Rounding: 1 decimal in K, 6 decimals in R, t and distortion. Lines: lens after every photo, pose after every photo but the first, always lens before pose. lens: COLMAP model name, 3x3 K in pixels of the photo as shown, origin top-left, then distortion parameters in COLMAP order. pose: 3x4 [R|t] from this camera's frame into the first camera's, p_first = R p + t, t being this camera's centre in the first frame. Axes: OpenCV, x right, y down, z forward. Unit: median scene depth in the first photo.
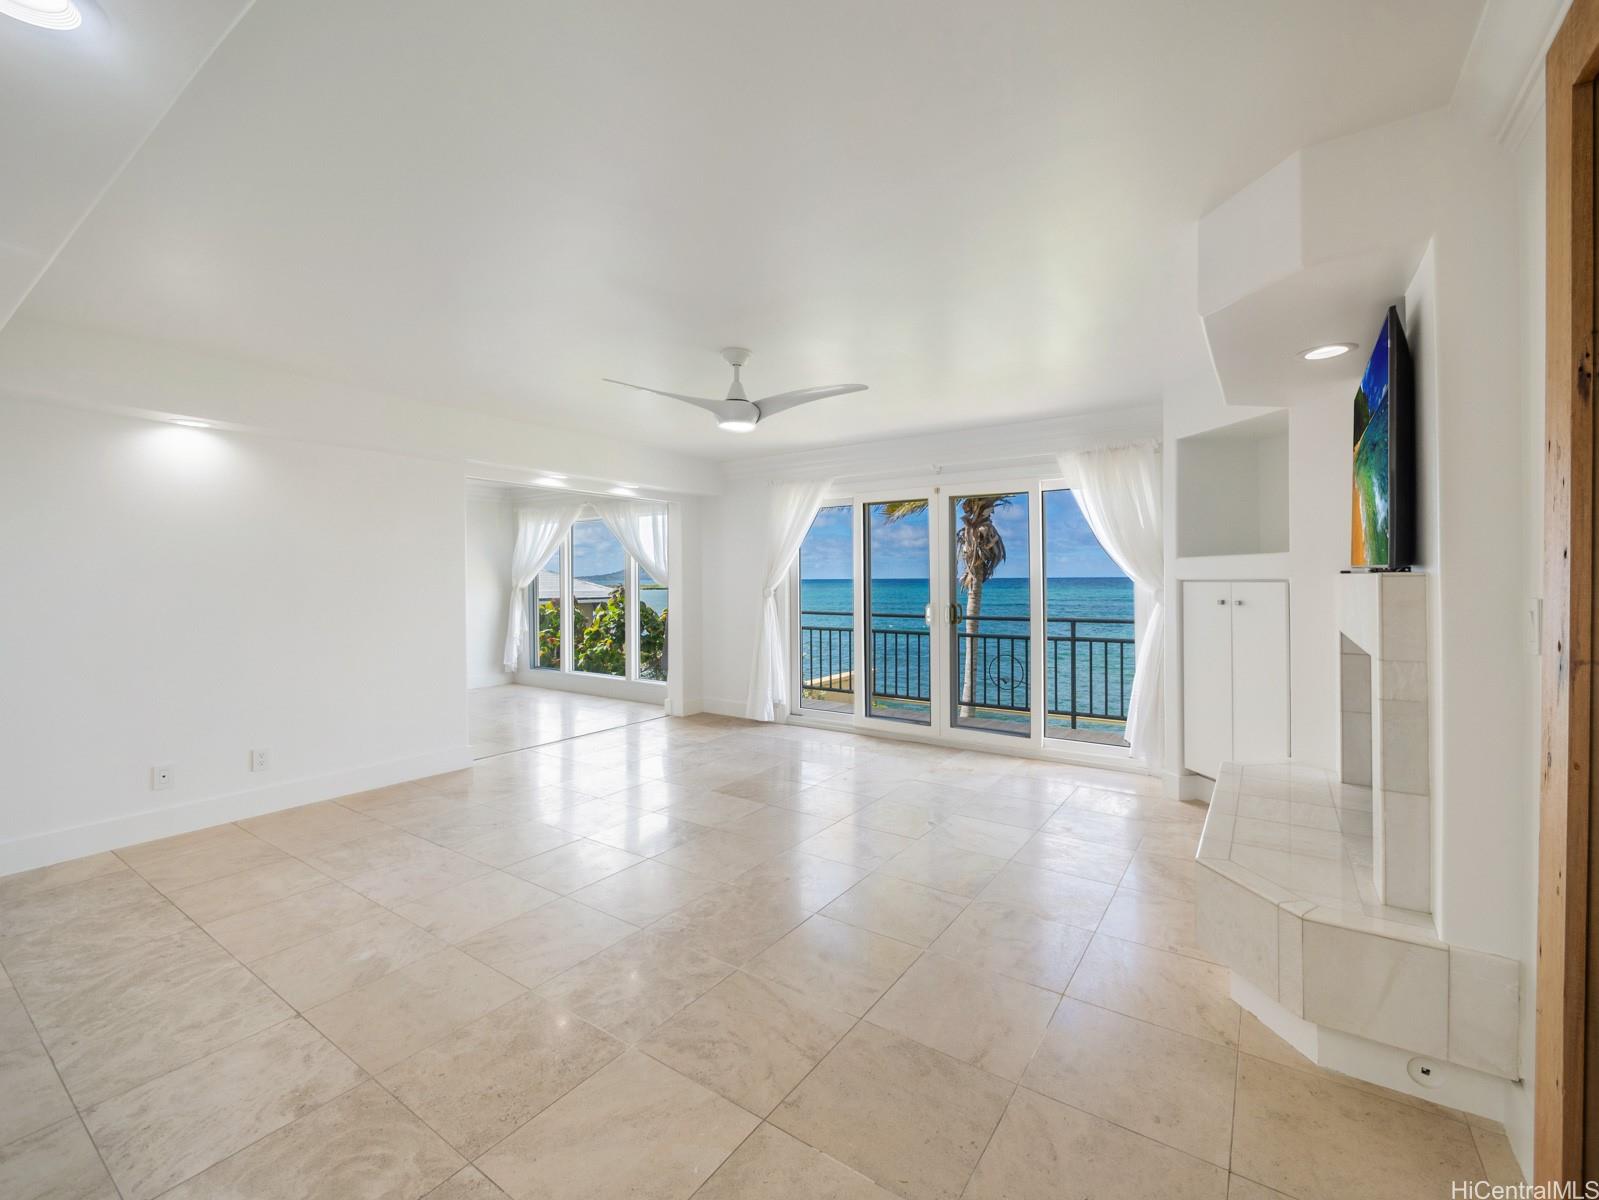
lens RADIAL K [[678.2, 0, 788.1], [0, 678.2, 587.2], [0, 0, 1]] dist [-0.006004, -0.000318]
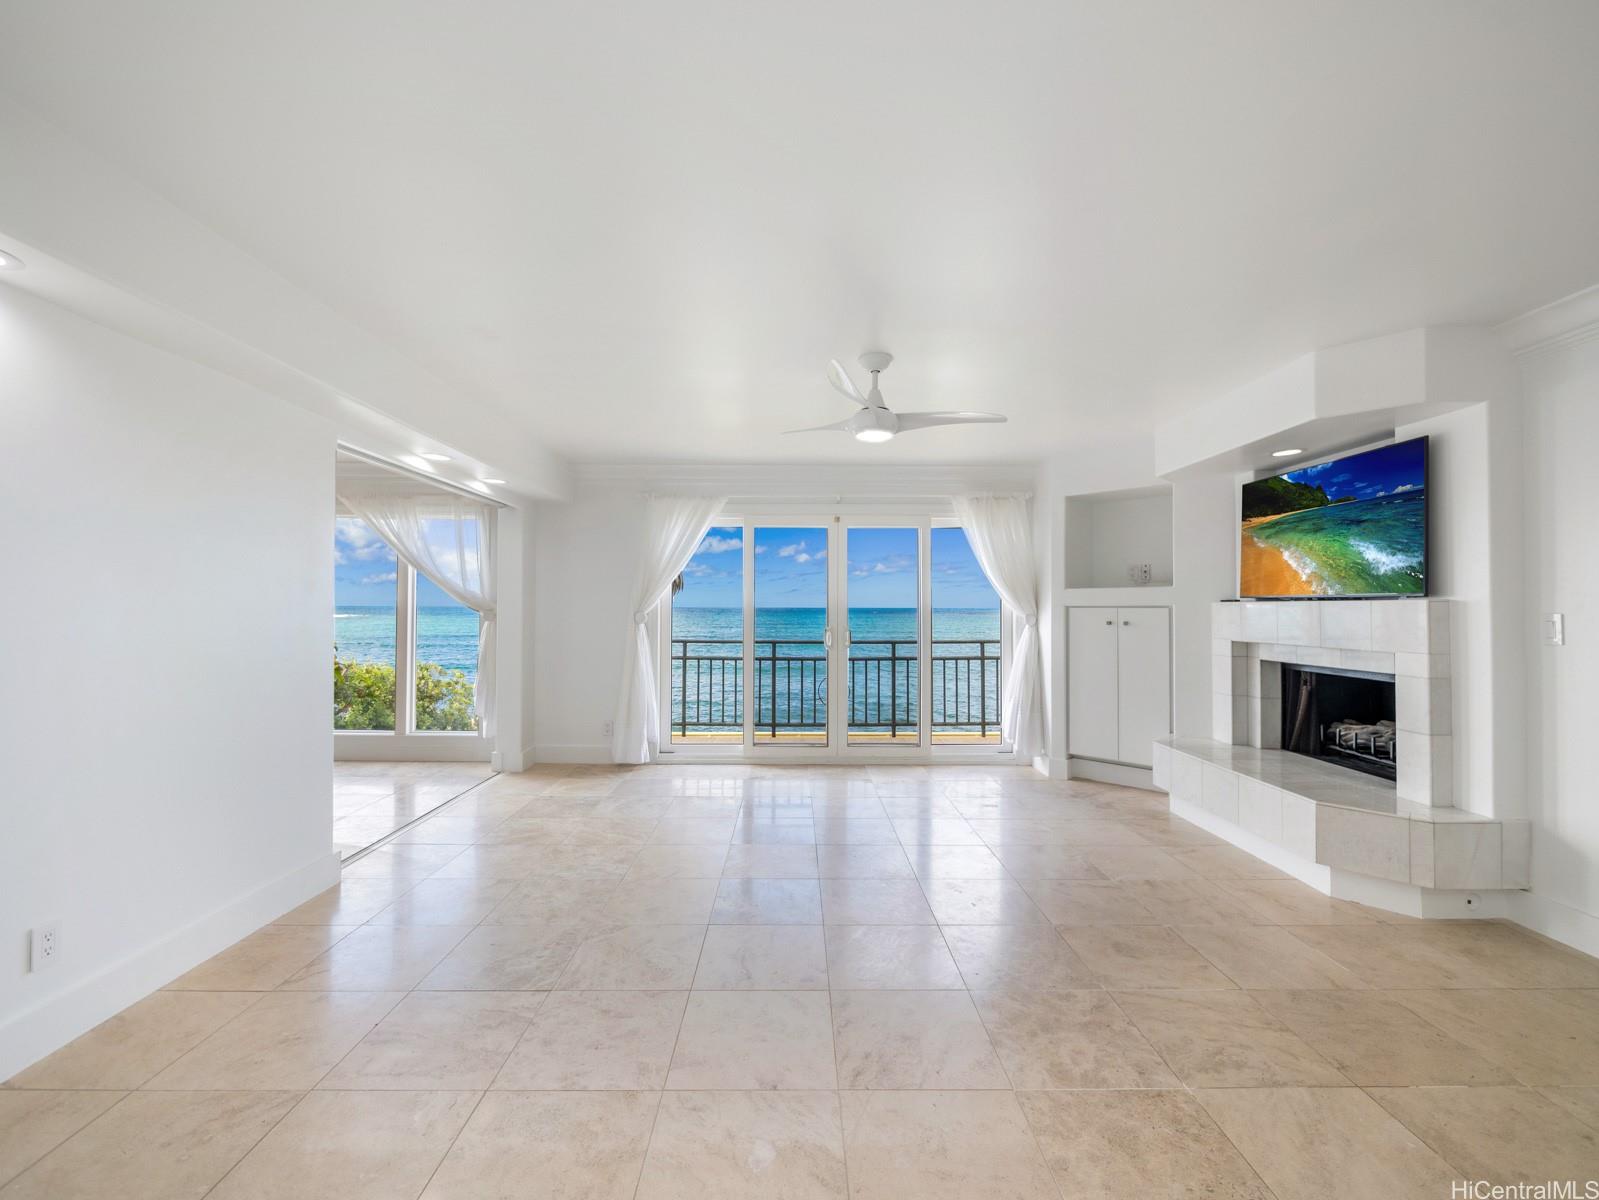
lens RADIAL K [[678.2, 0, 776.3], [0, 678.2, 609.2], [0, 0, 1]] dist [-0.006004, -0.000318]
pose [[0.819361, 0.006537, 0.573241, -0.445261], [-0.000984, 0.999950, -0.009996, 0.006005], [-0.573278, 0.007626, 0.819326, 0.195821]]
